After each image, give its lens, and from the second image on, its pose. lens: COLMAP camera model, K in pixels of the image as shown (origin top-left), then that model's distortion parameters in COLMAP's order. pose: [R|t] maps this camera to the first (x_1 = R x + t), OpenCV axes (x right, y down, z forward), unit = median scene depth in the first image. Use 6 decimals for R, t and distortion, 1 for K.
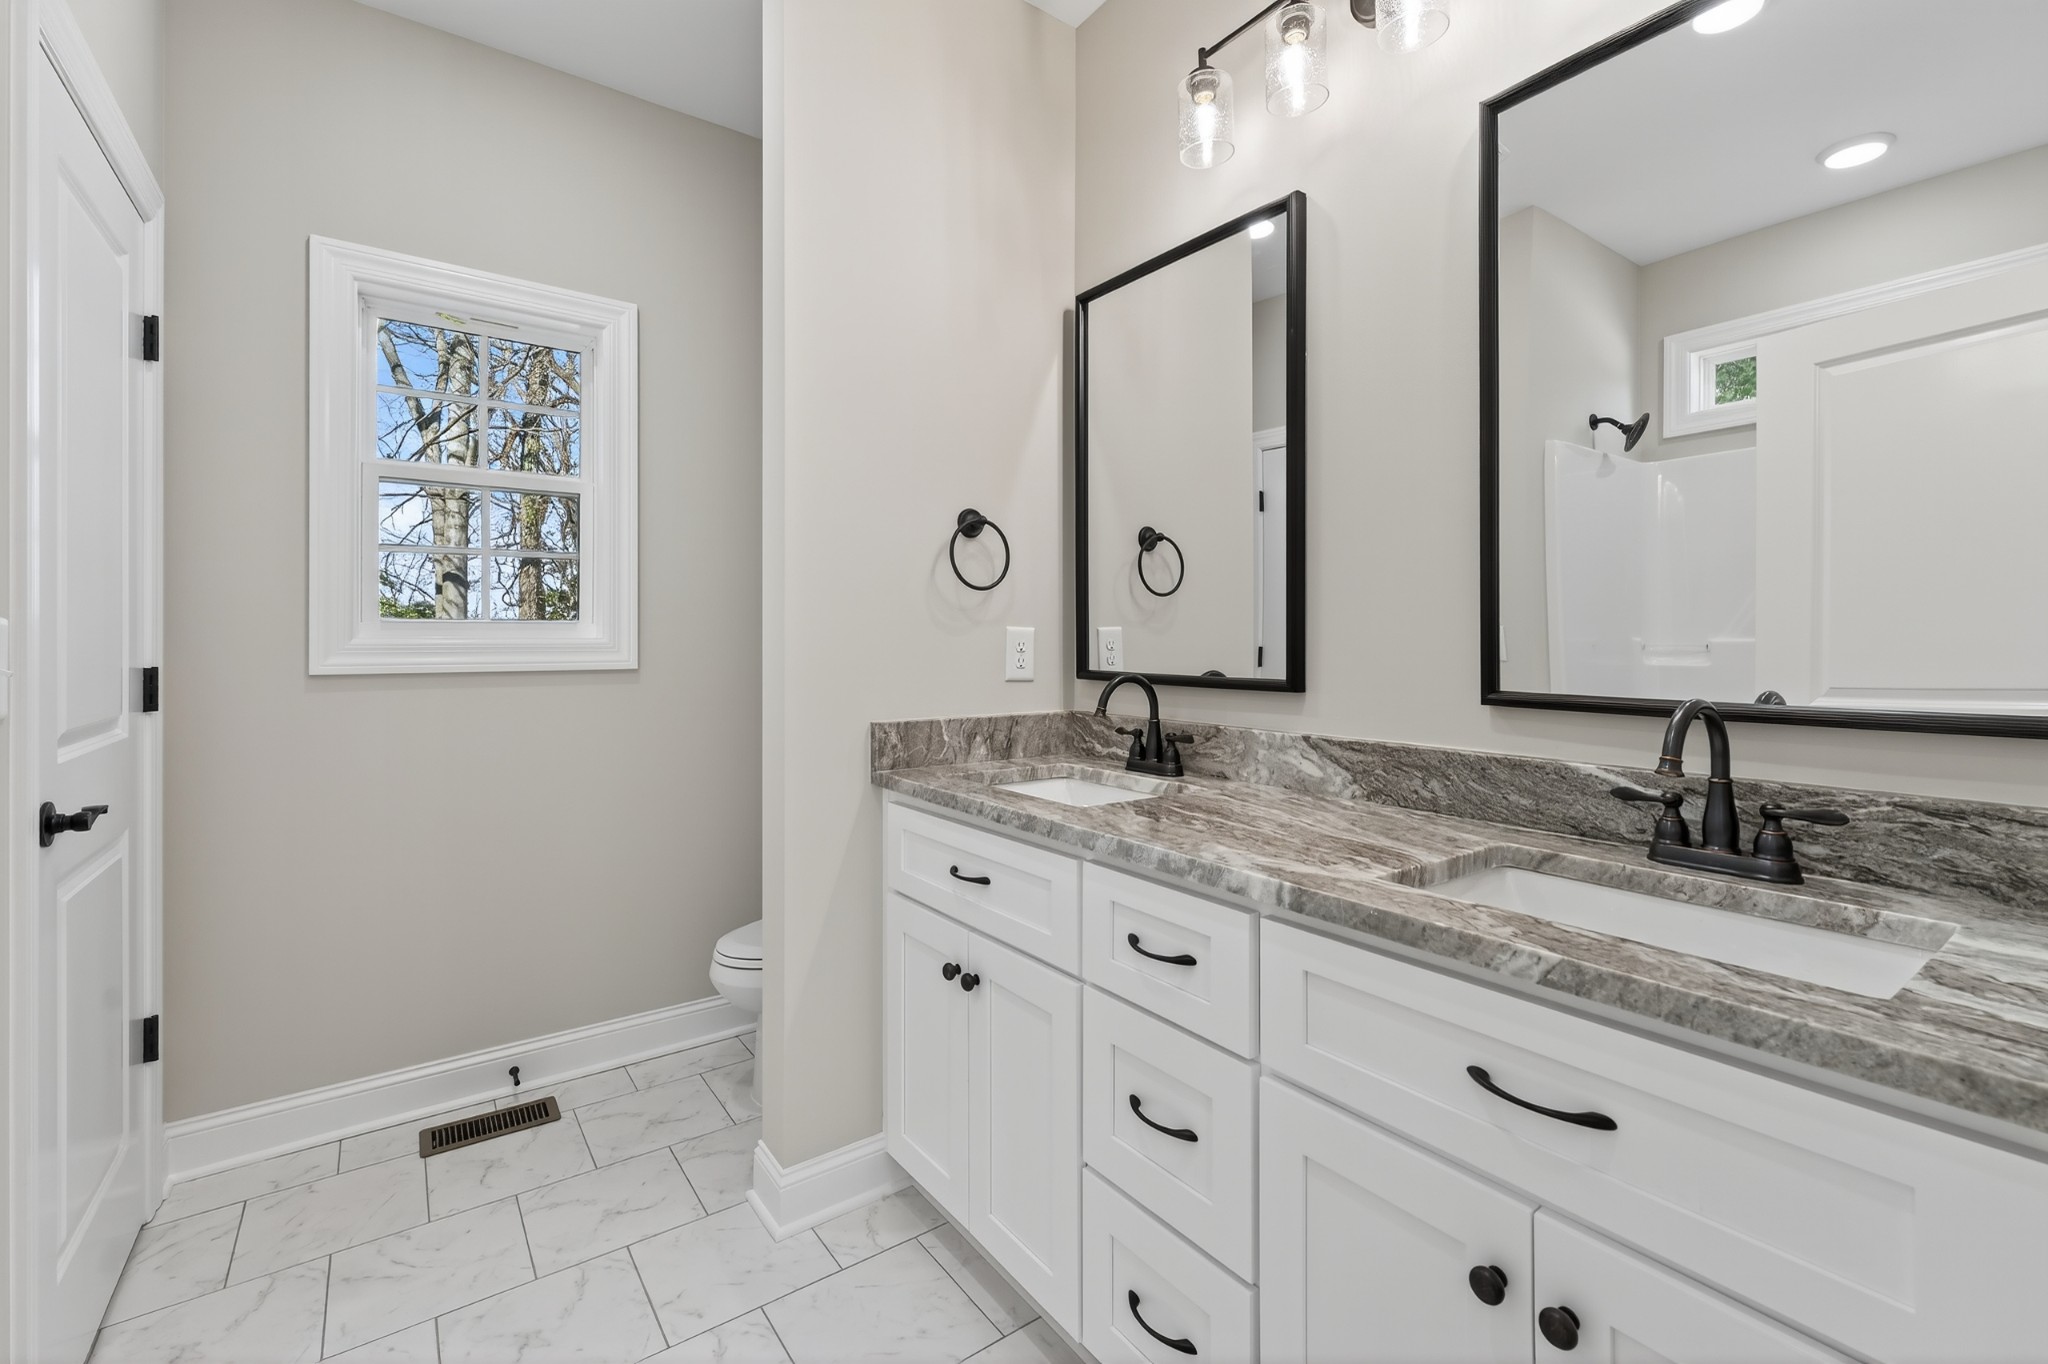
lens RADIAL K [[889.8, 0, 1024.7], [0, 889.8, 638.0], [0, 0, 1]] dist [0.011464, -0.004357]
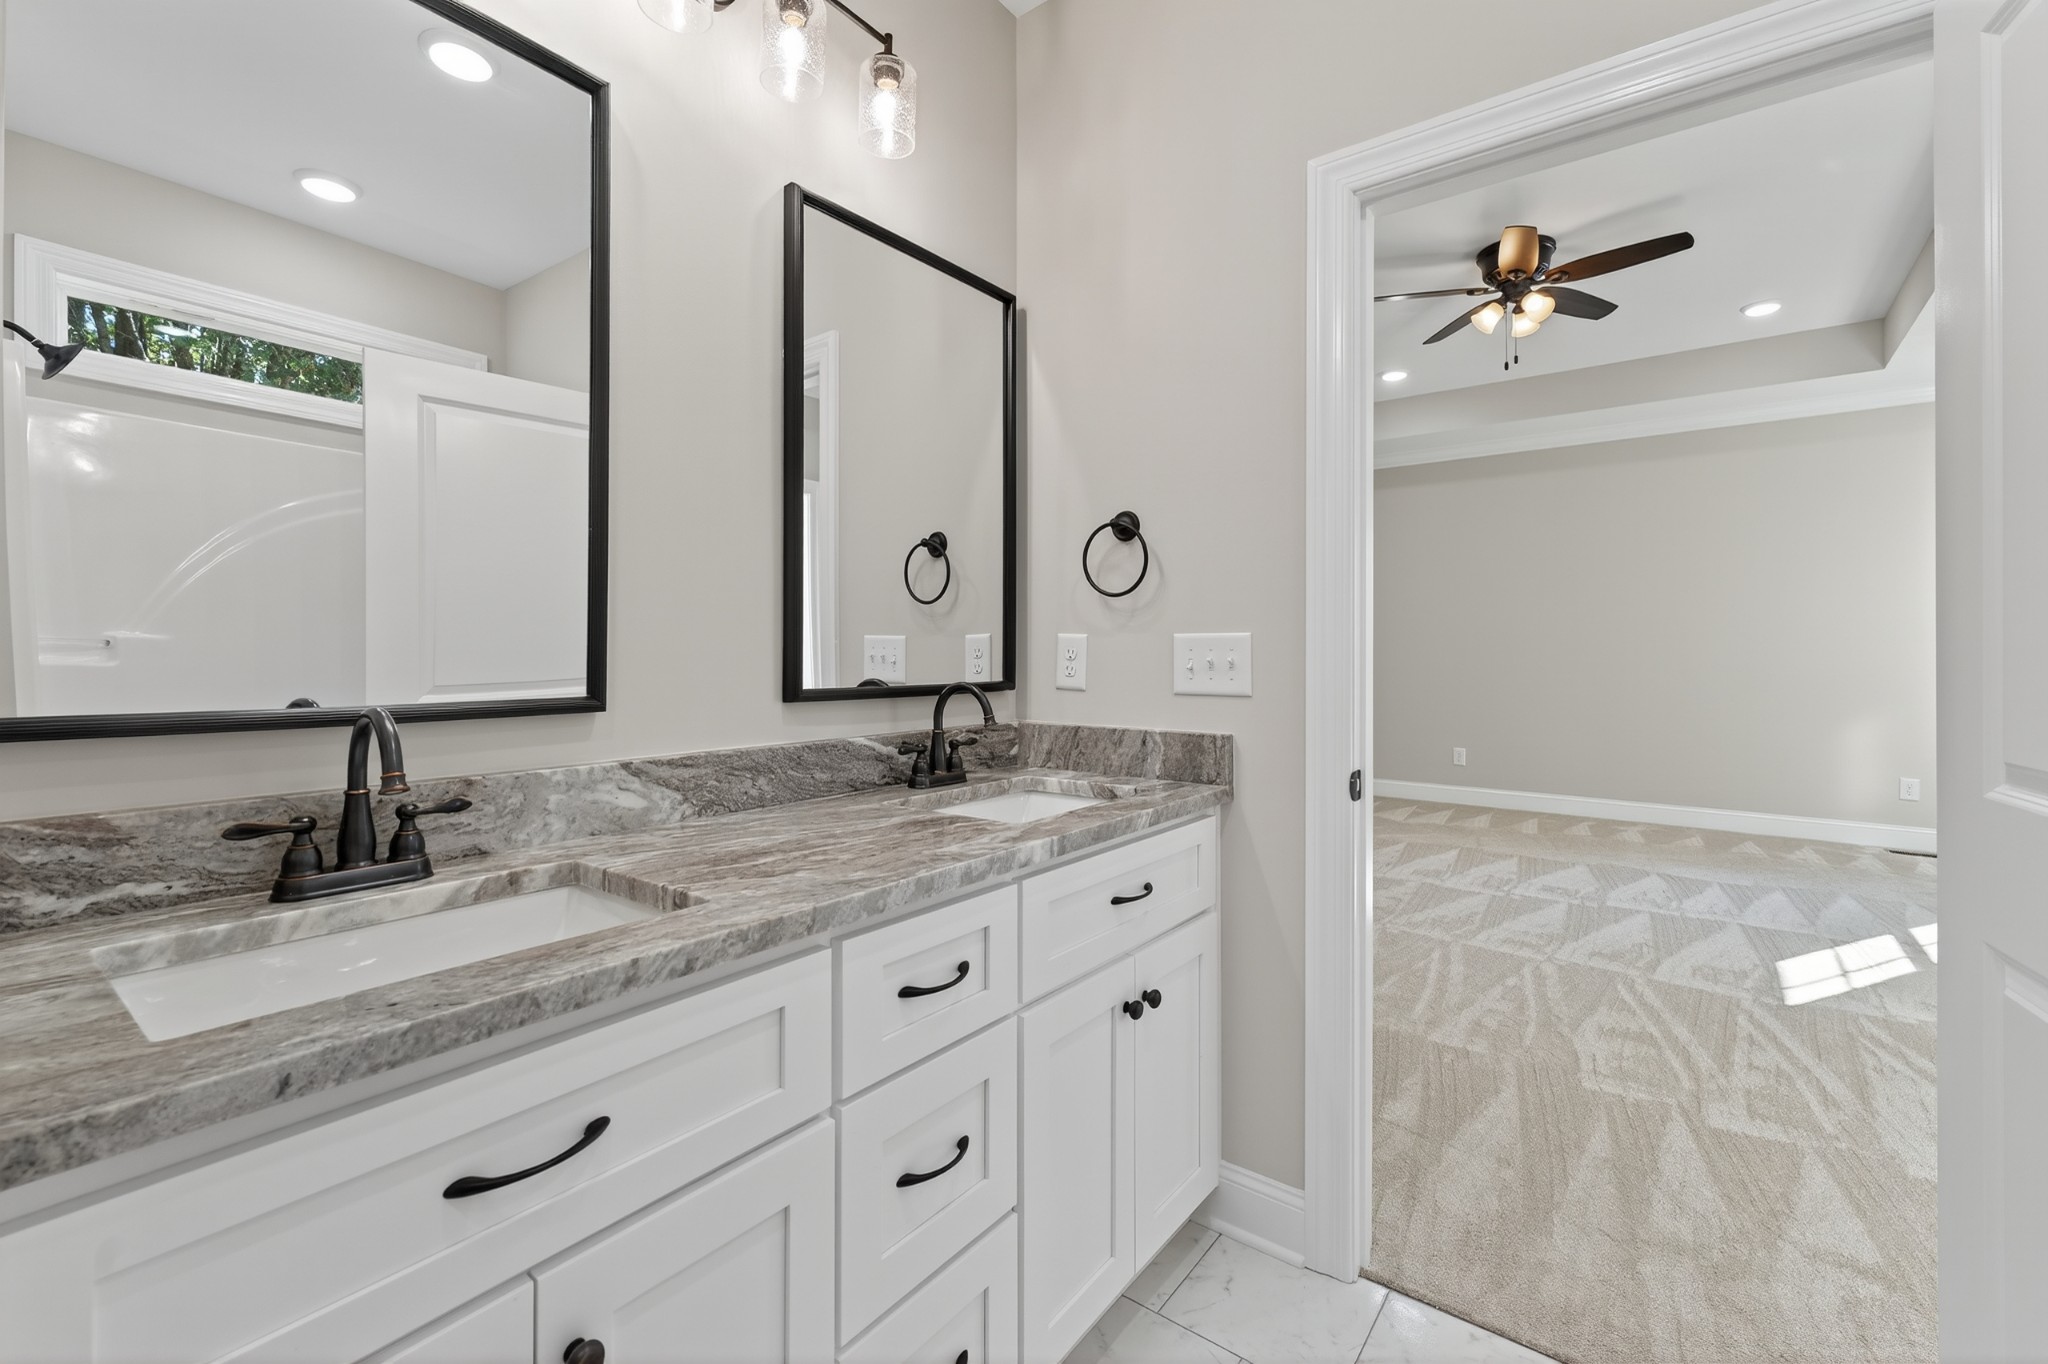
lens RADIAL K [[883.7, 0, 1017.0], [0, 883.7, 644.8], [0, 0, 1]] dist [0.003251, -0.000311]
pose [[-0.287061, 0.003346, 0.957907, -0.650562], [-0.007824, 0.999952, -0.005838, 0.004738], [-0.957880, -0.009170, -0.287021, 1.024795]]
